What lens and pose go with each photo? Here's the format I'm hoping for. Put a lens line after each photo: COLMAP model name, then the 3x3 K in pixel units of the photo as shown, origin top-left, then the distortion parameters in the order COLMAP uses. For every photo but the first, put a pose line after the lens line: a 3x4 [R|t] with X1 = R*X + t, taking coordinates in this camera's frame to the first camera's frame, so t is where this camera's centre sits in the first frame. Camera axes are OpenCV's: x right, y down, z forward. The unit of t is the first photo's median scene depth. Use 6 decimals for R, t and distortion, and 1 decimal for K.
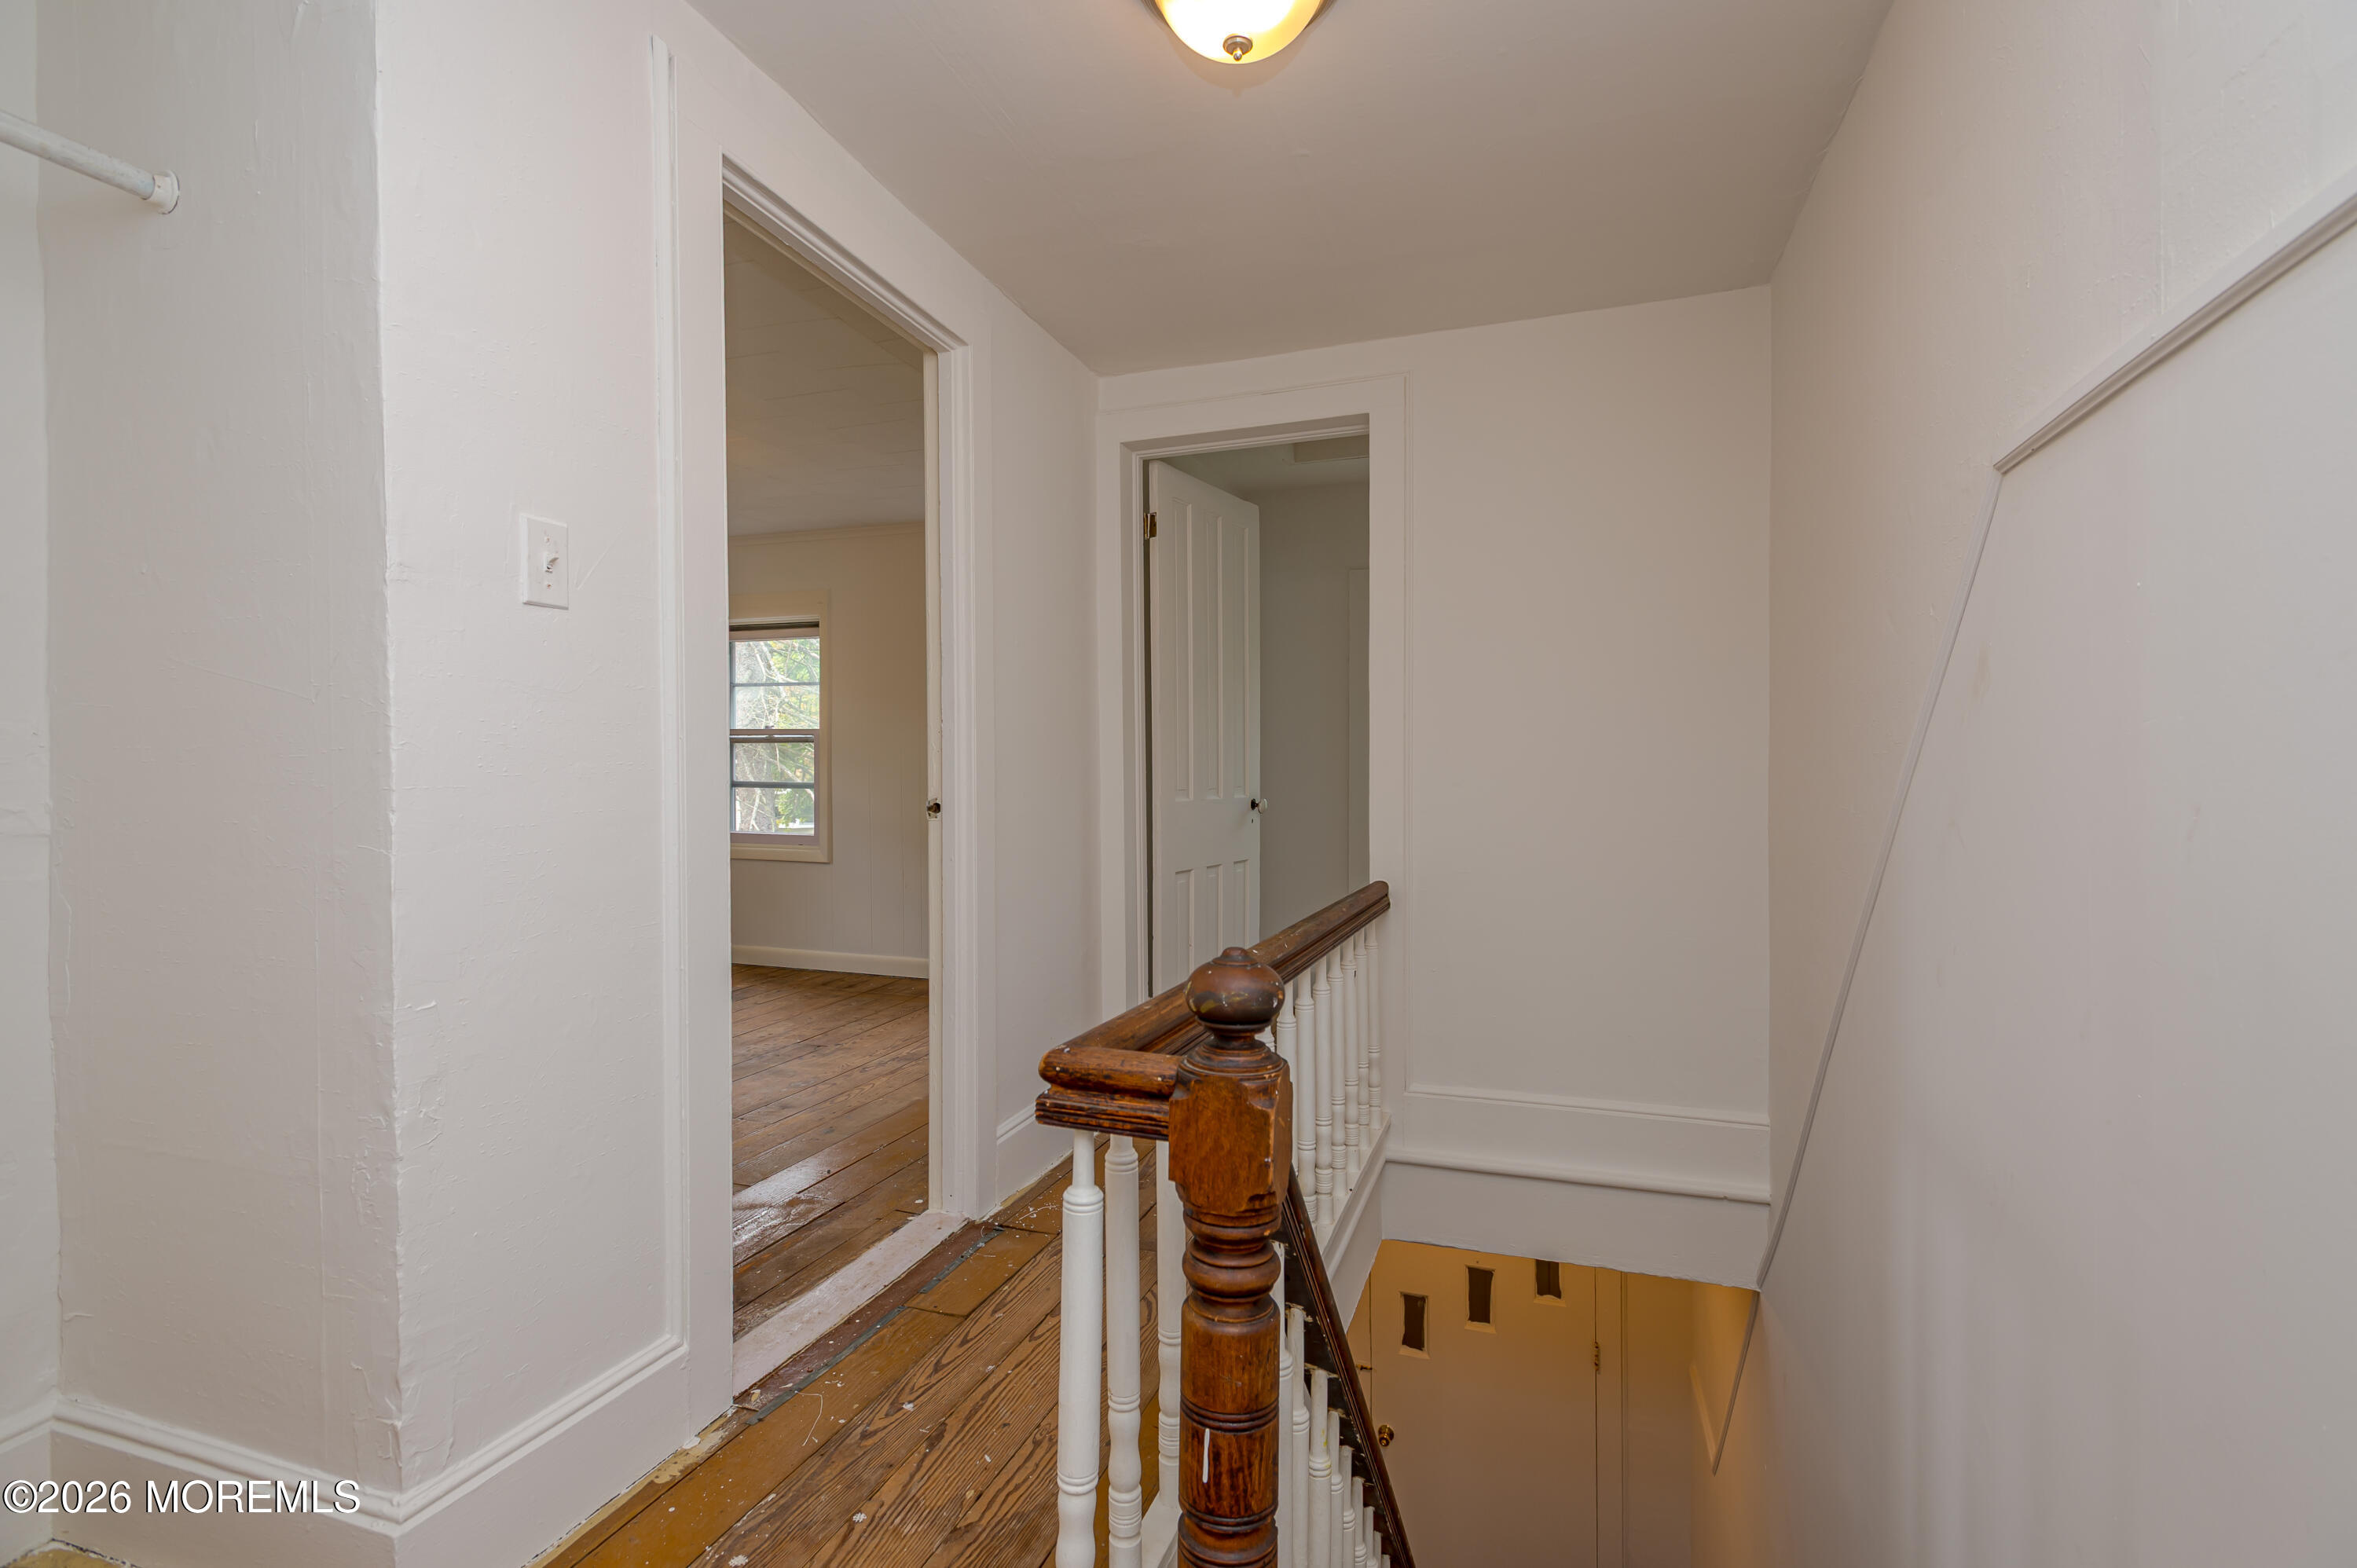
lens RADIAL K [[1101.4, 0, 1175.7], [0, 1101.4, 781.3], [0, 0, 1]] dist [0.010638, -0.000655]
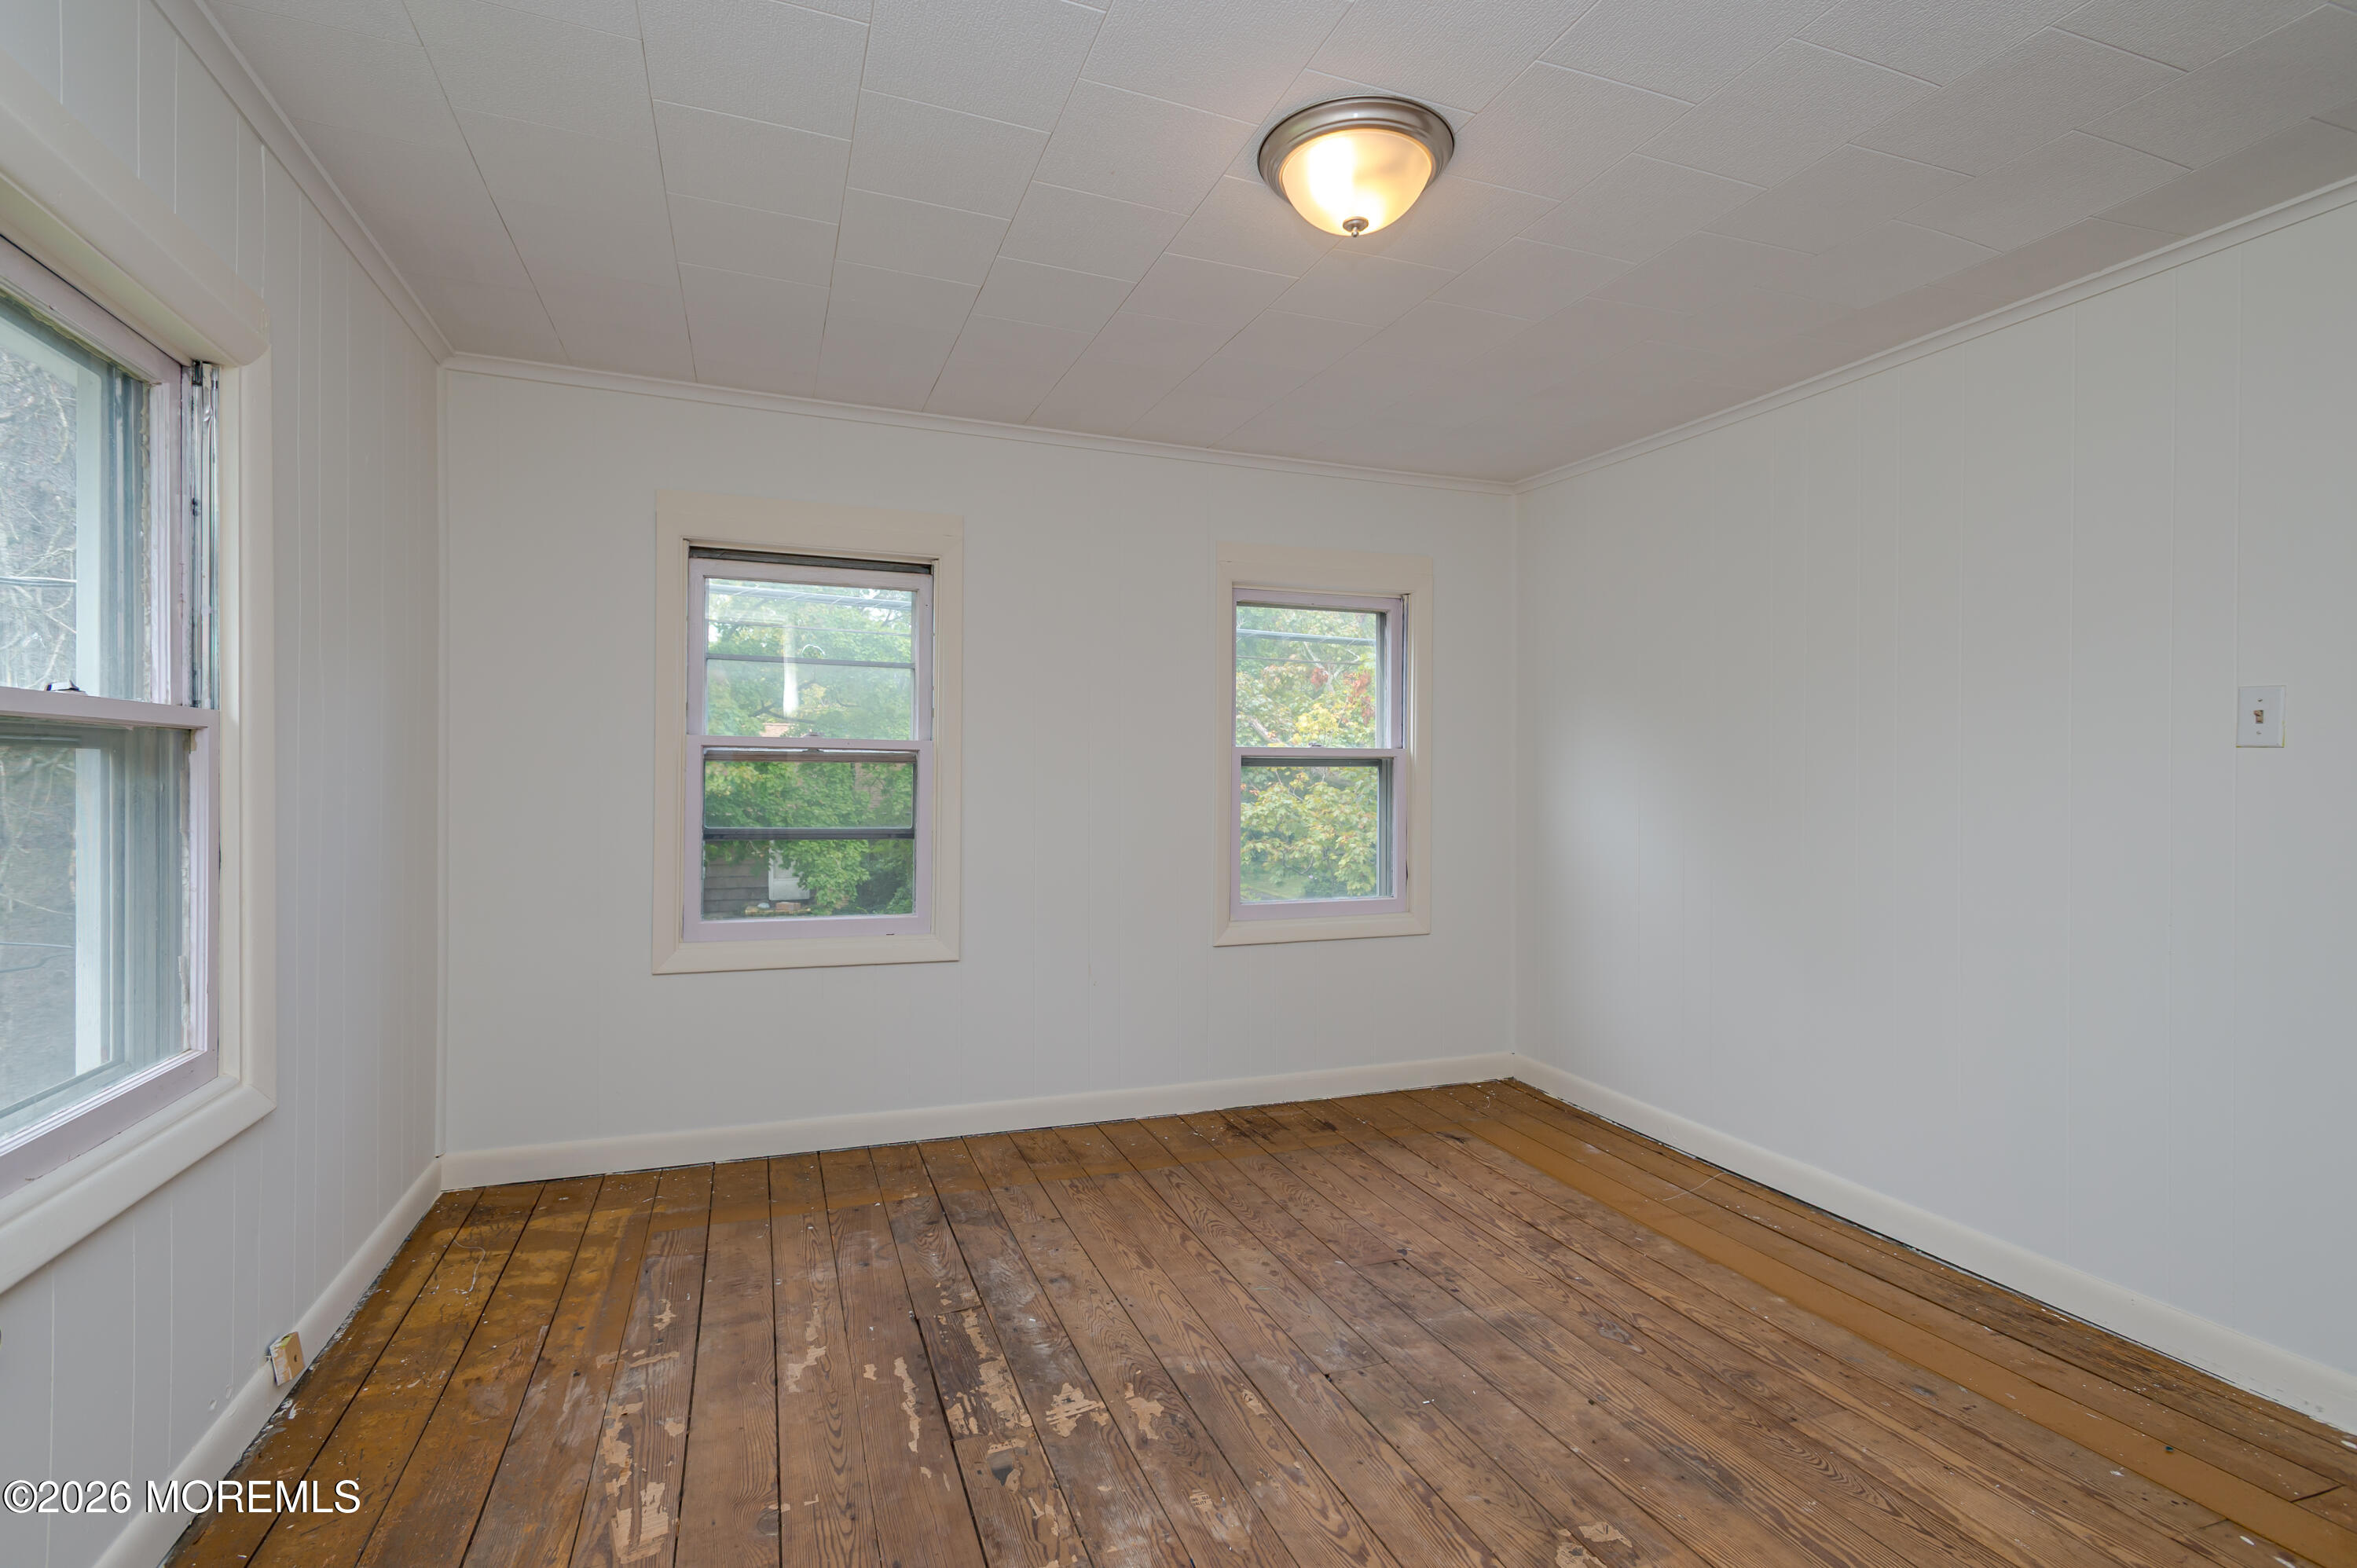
lens RADIAL K [[1101.4, 0, 1179.3], [0, 1101.4, 787.9], [0, 0, 1]] dist [0.010638, -0.000655]
pose [[0.763498, 0.000671, 0.645810, -0.798521], [-0.001824, 0.999998, 0.001117, -0.028581], [-0.645808, -0.002031, 0.763497, 0.583353]]
